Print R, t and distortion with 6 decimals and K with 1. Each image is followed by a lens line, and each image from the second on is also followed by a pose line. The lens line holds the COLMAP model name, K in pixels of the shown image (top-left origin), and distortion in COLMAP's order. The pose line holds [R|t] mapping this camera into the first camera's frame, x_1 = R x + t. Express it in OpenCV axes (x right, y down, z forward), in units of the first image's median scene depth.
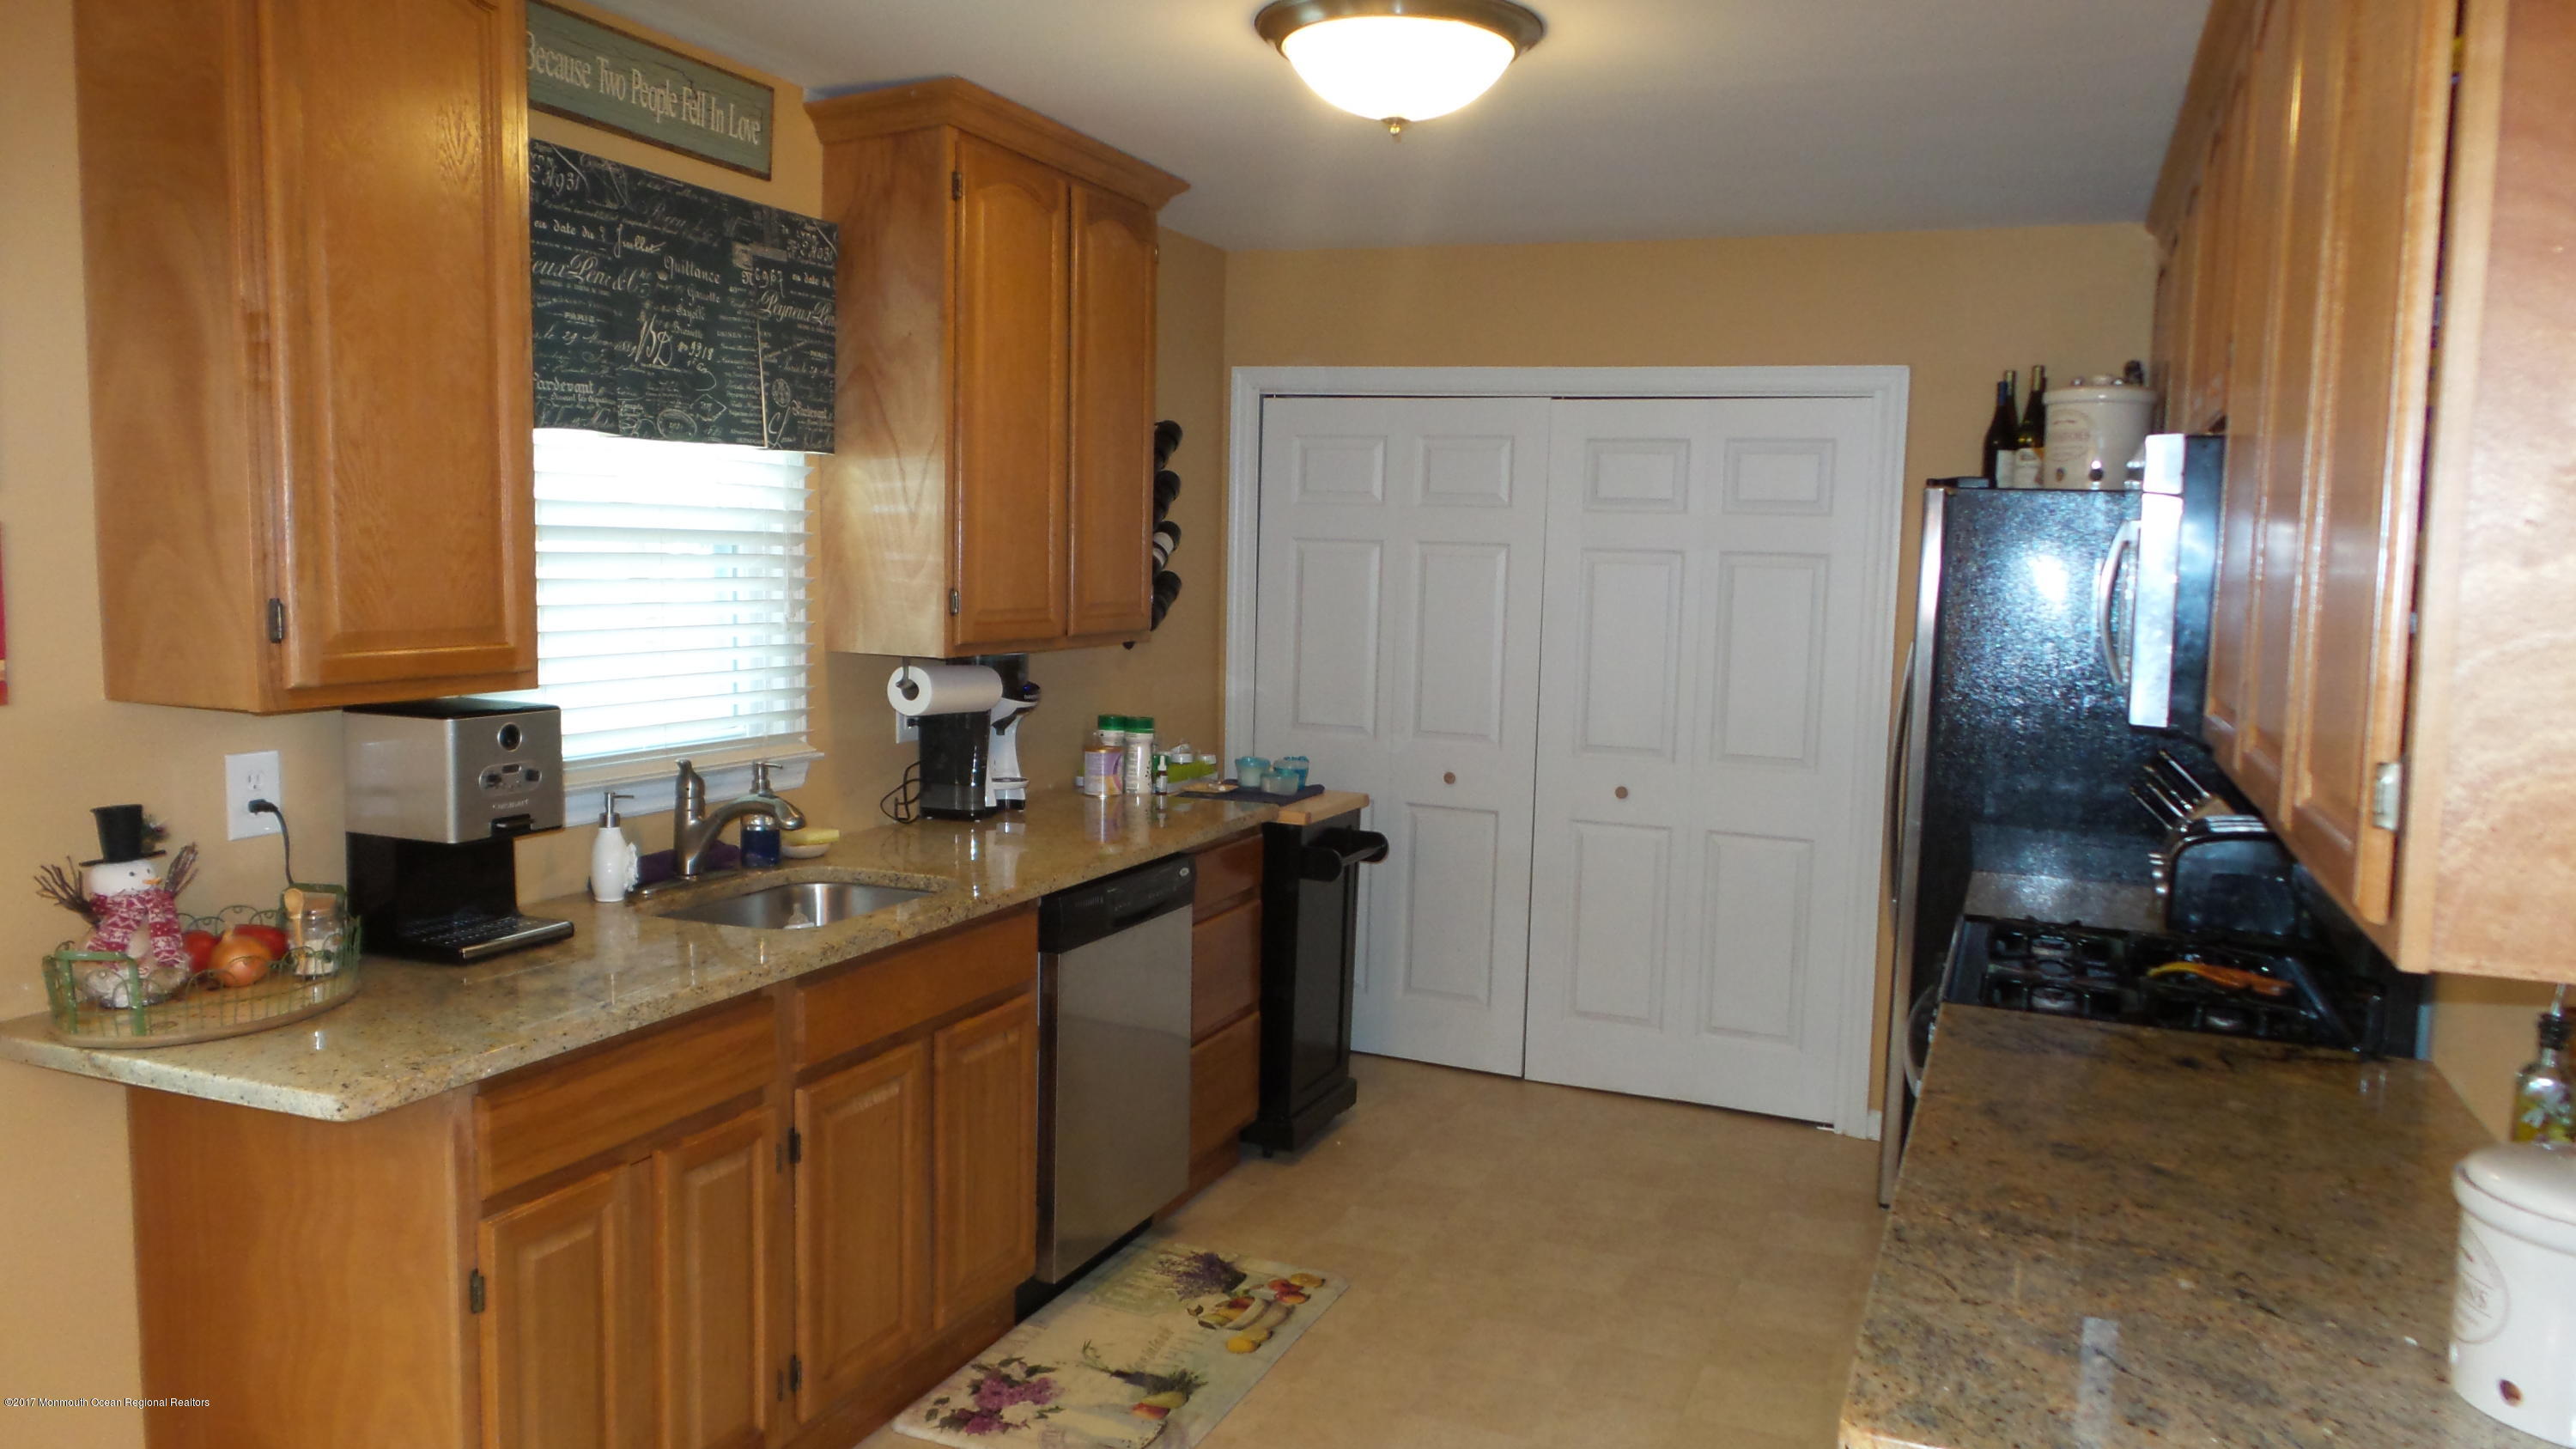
lens RADIAL K [[1778.0, 0, 1288.0], [0, 1778.0, 724.5], [0, 0, 1]] dist [0.005679, 0.005049]
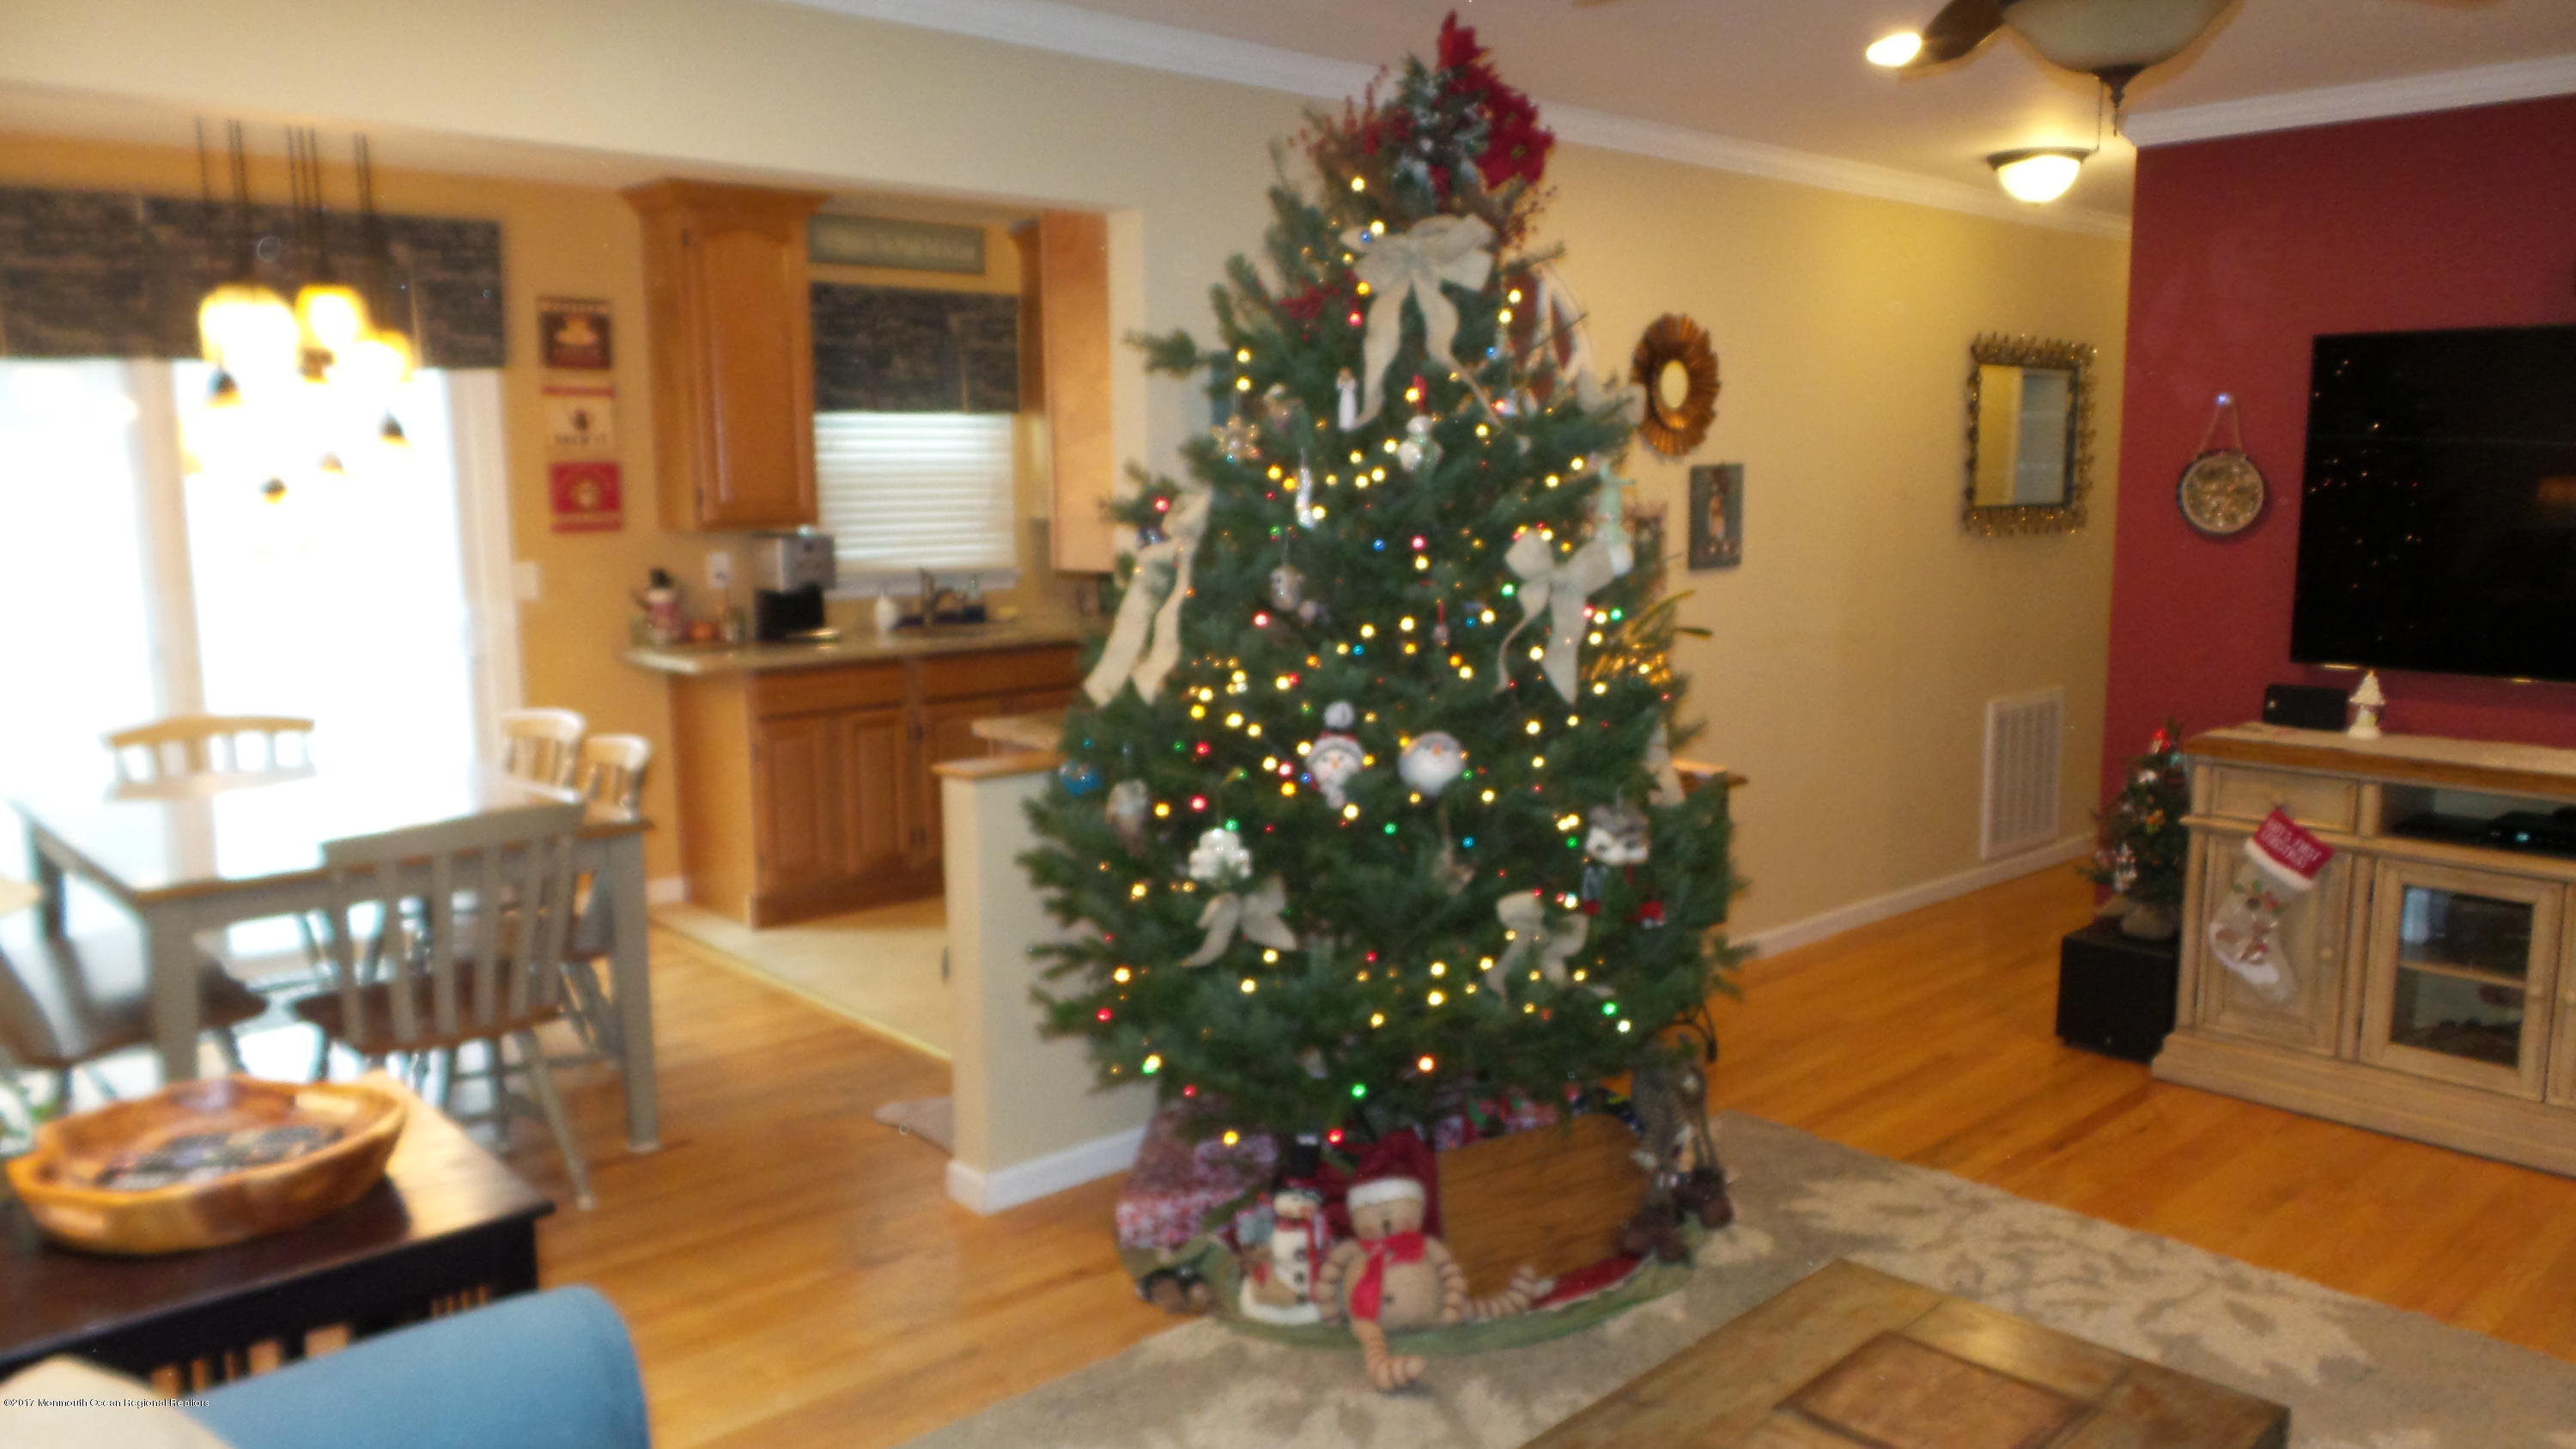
lens RADIAL K [[1826.1, 0, 1302.0], [0, 1826.1, 708.9], [0, 0, 1]] dist [0.003077, 0.000193]
pose [[0.906241, 0.028197, -0.421819, 0.972214], [-0.014032, 0.999230, 0.036648, 0.101193], [0.422528, -0.027293, 0.905939, -0.755875]]
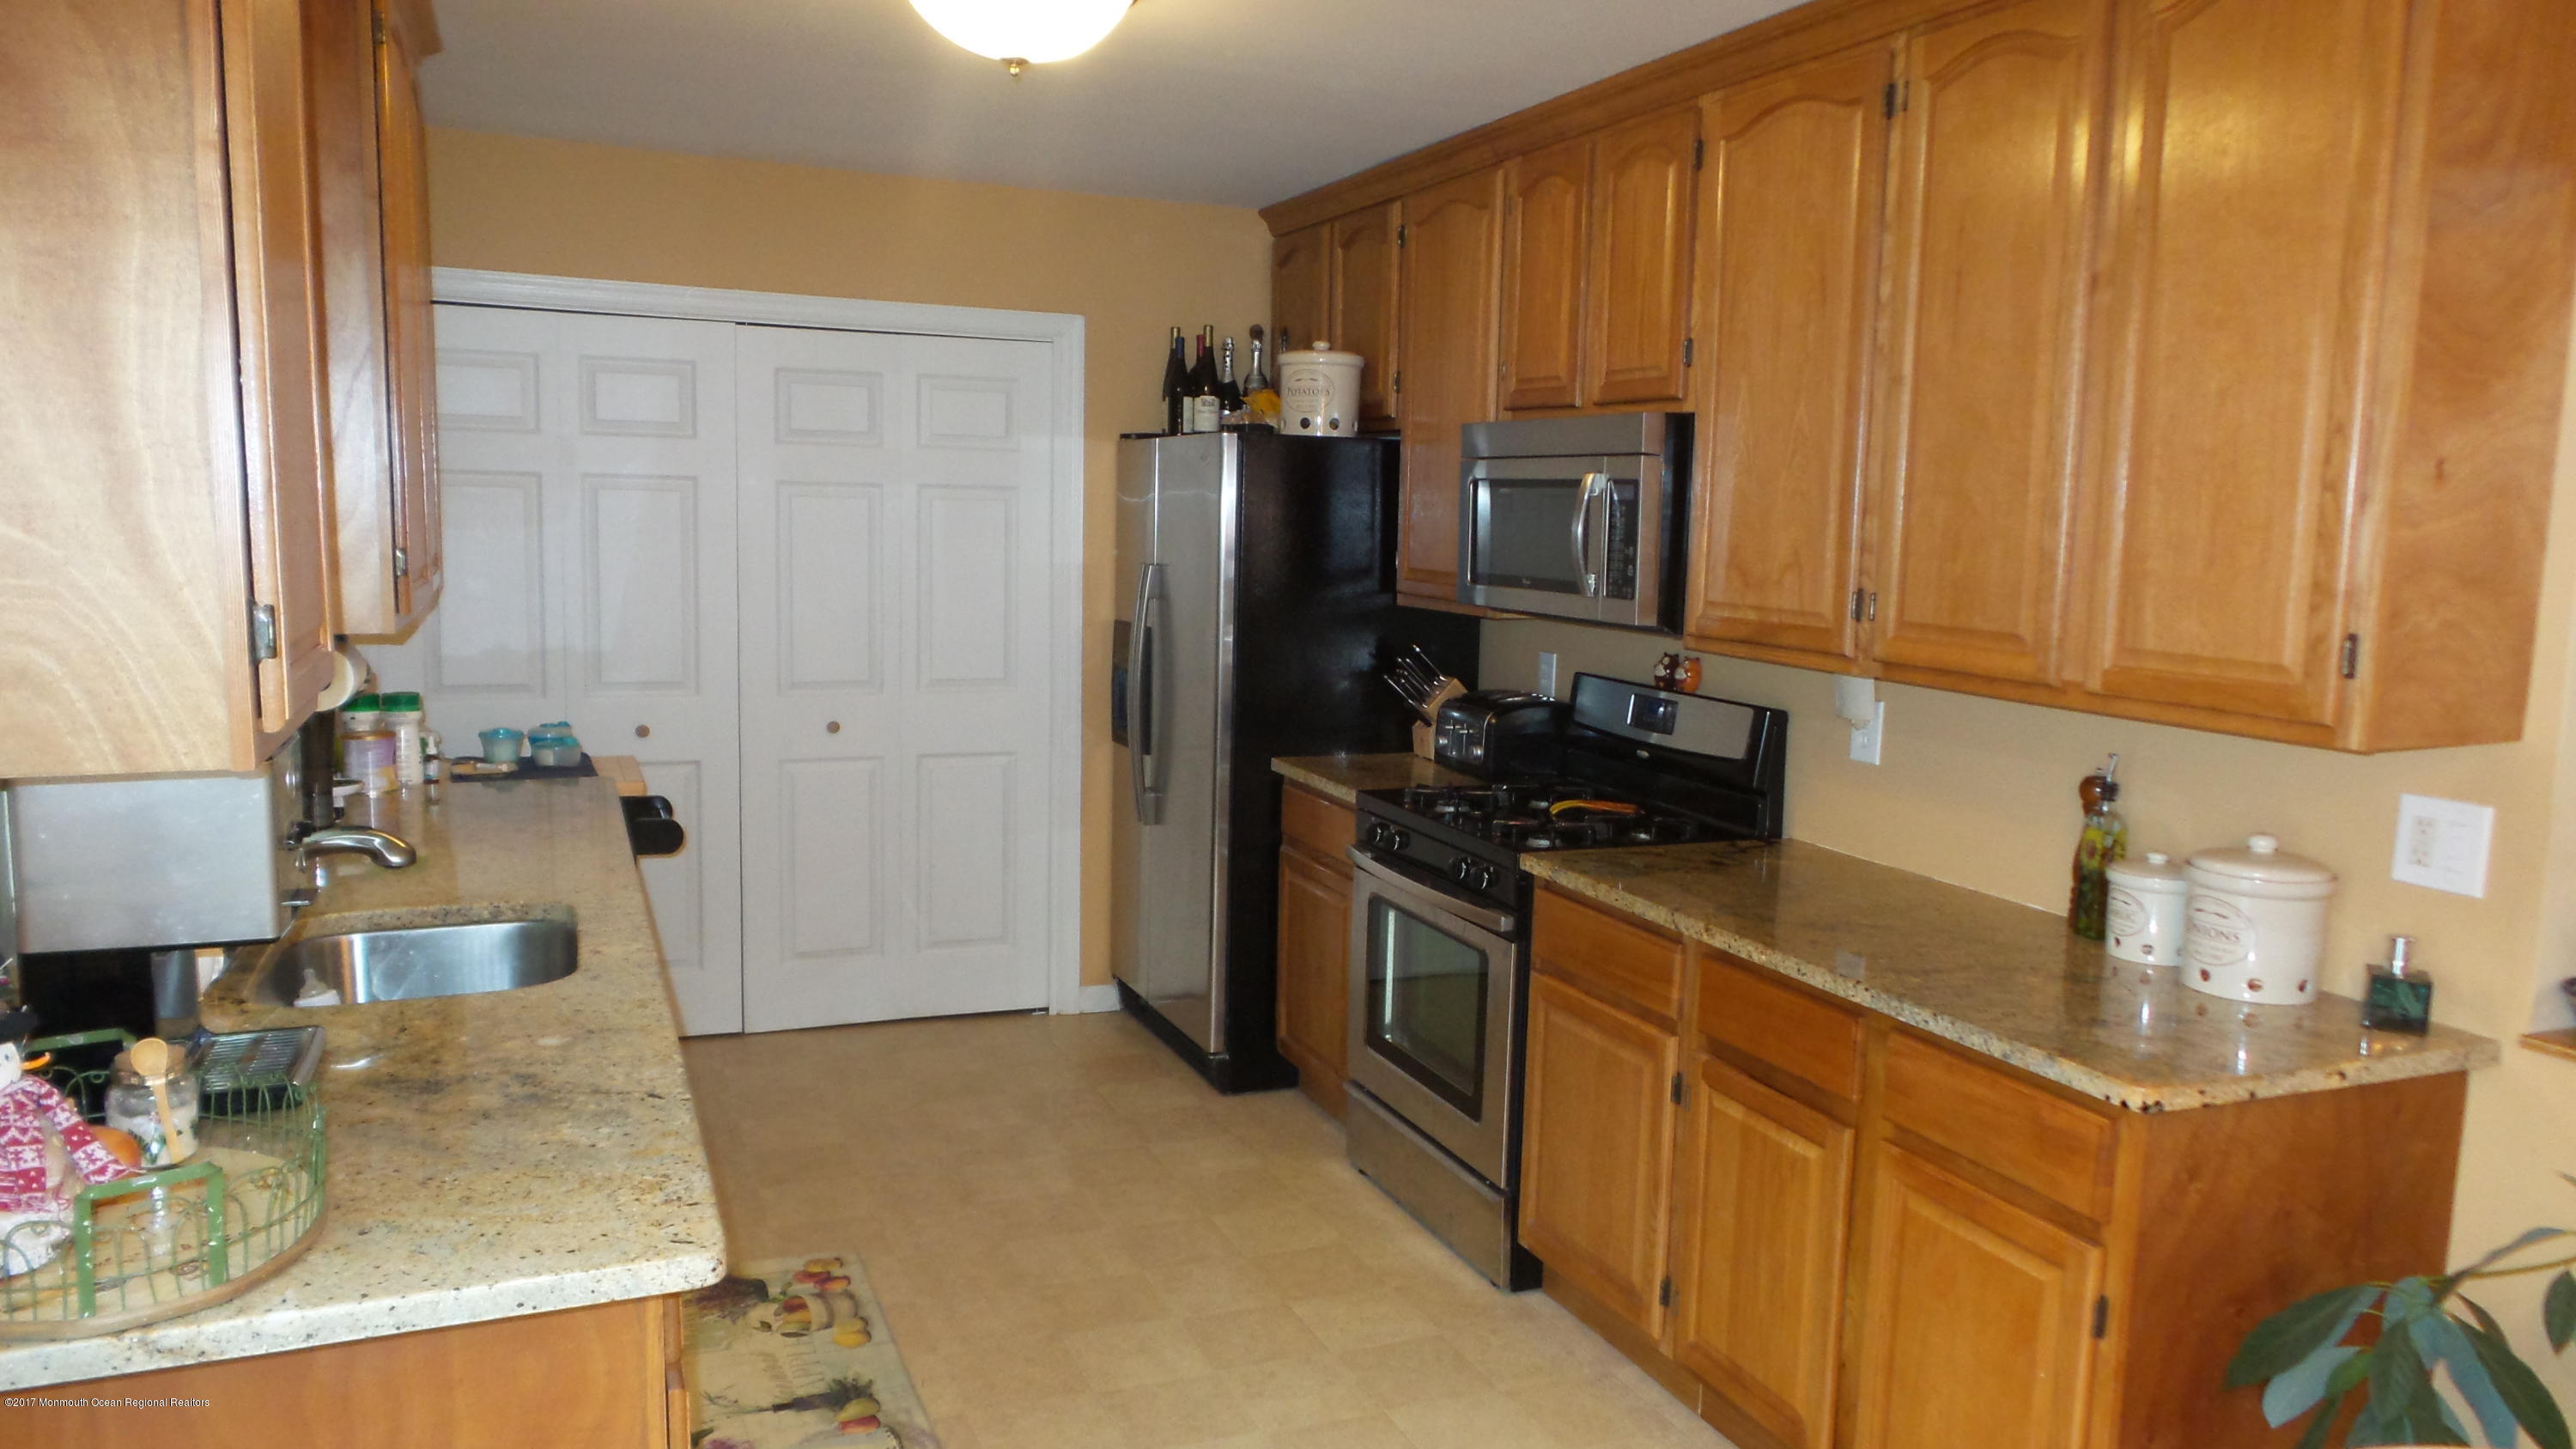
lens RADIAL K [[1775.1, 0, 1306.3], [0, 1775.1, 716.2], [0, 0, 1]] dist [-0.003029, 0.001223]
pose [[0.707512, -0.096983, 0.700015, -0.565407], [0.066601, 0.995281, 0.070577, -0.036148], [-0.703556, -0.003312, 0.710633, 0.188364]]
